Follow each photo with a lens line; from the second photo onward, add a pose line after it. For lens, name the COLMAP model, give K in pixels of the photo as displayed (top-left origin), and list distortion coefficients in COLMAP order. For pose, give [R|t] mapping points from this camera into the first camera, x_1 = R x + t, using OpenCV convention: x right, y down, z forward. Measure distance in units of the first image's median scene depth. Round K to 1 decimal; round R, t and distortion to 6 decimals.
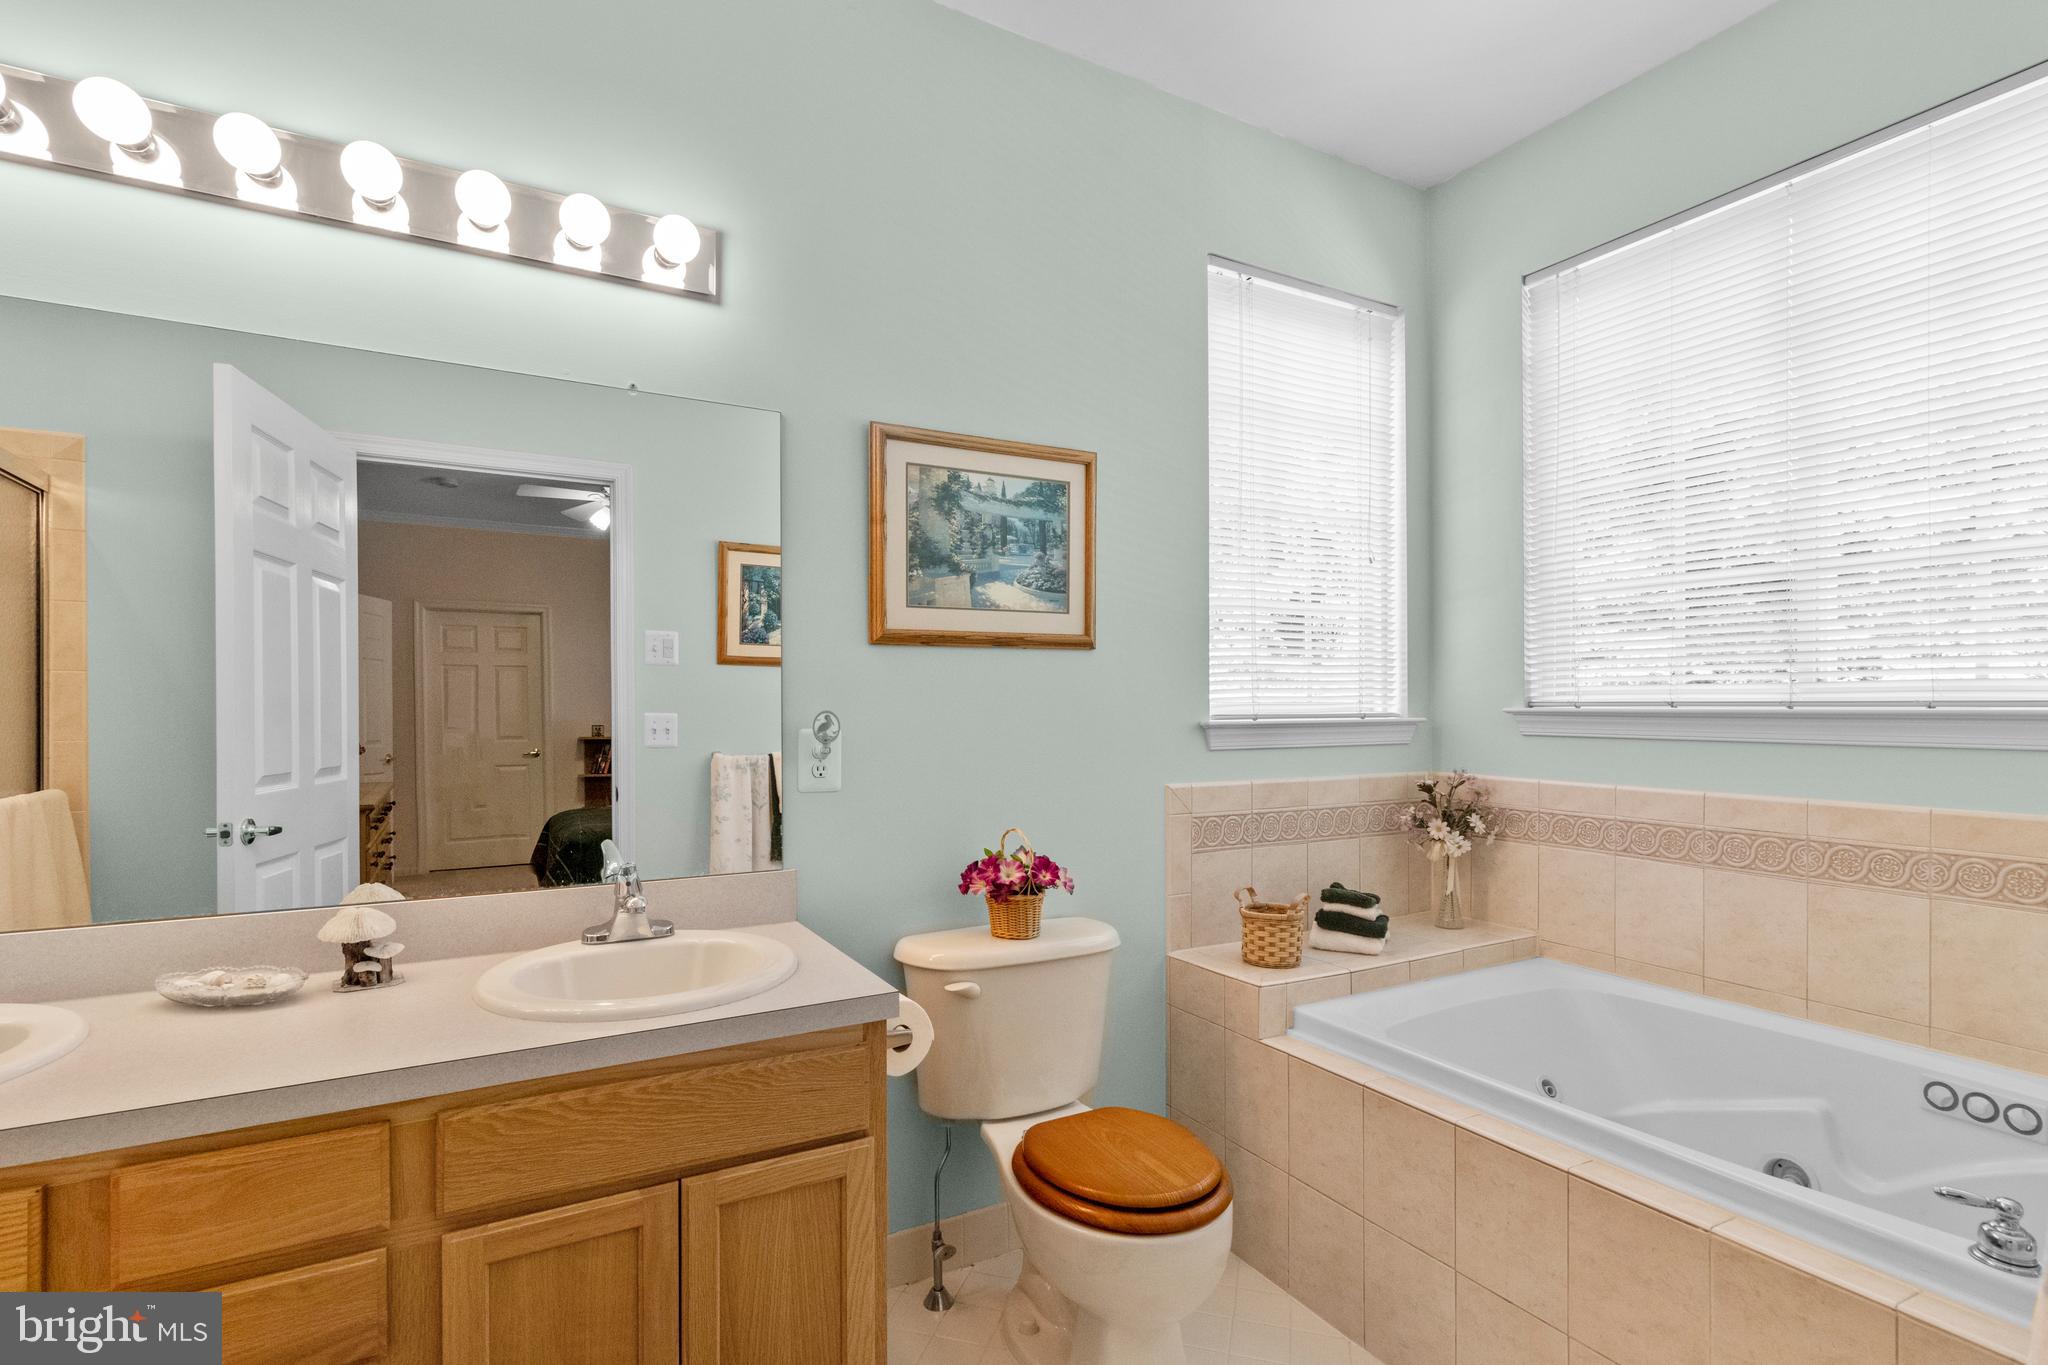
lens RADIAL K [[972.8, 0, 1038.3], [0, 972.8, 698.9], [0, 0, 1]] dist [0.003443, -0.000911]
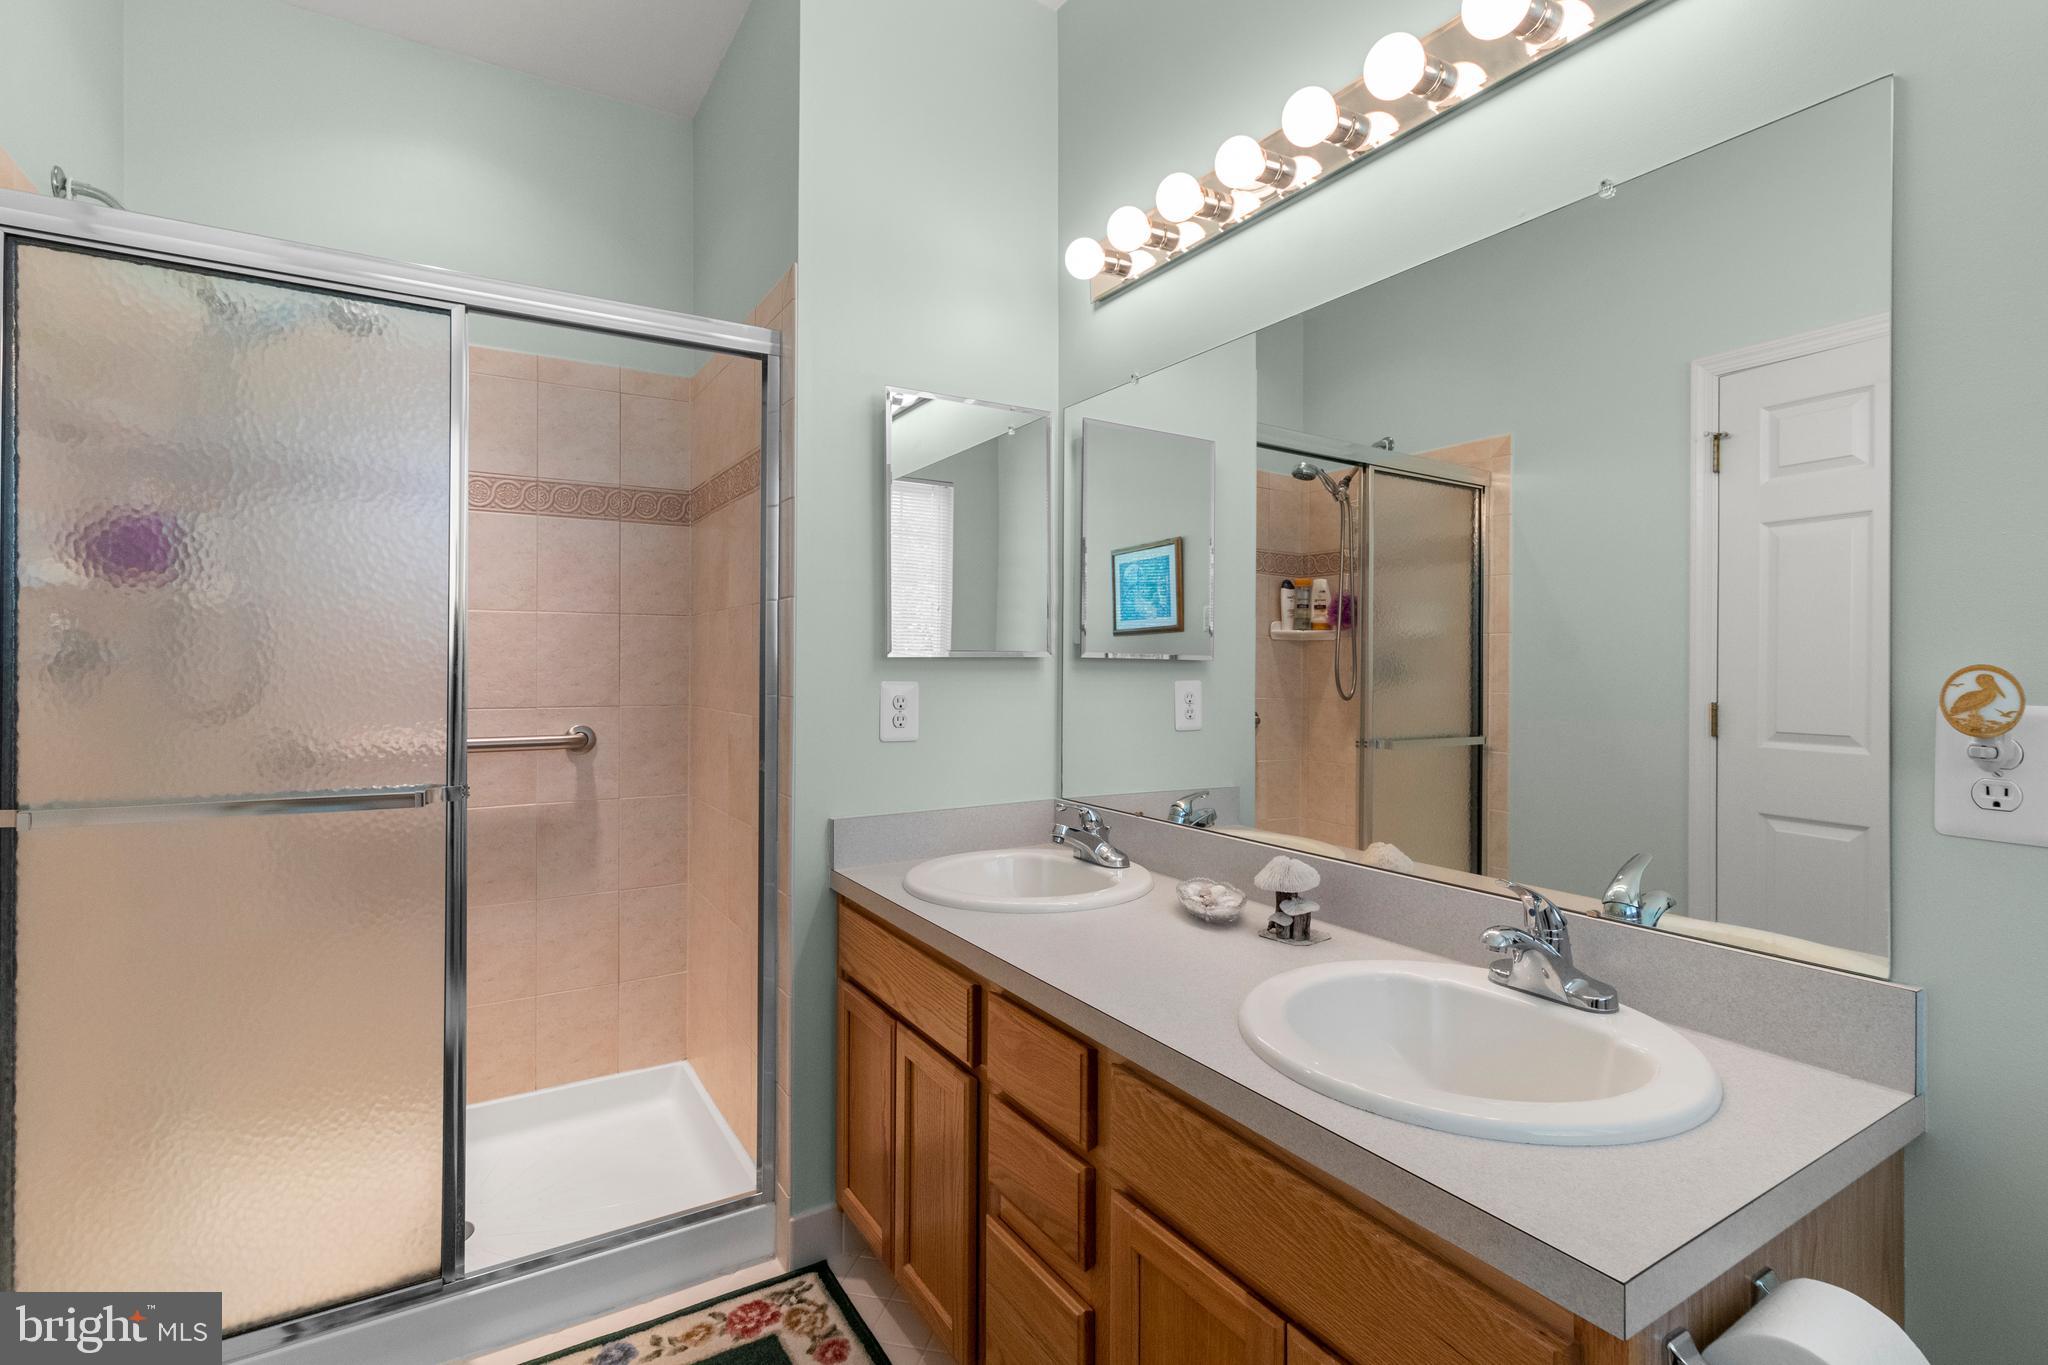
lens RADIAL K [[972.8, 0, 1039.7], [0, 972.8, 668.4], [0, 0, 1]] dist [0.003443, -0.000911]
pose [[0.053144, 0.004118, -0.998578, 0.270678], [-0.002463, 0.999989, 0.003993, 0.015949], [0.998584, 0.002247, 0.053154, 0.655491]]
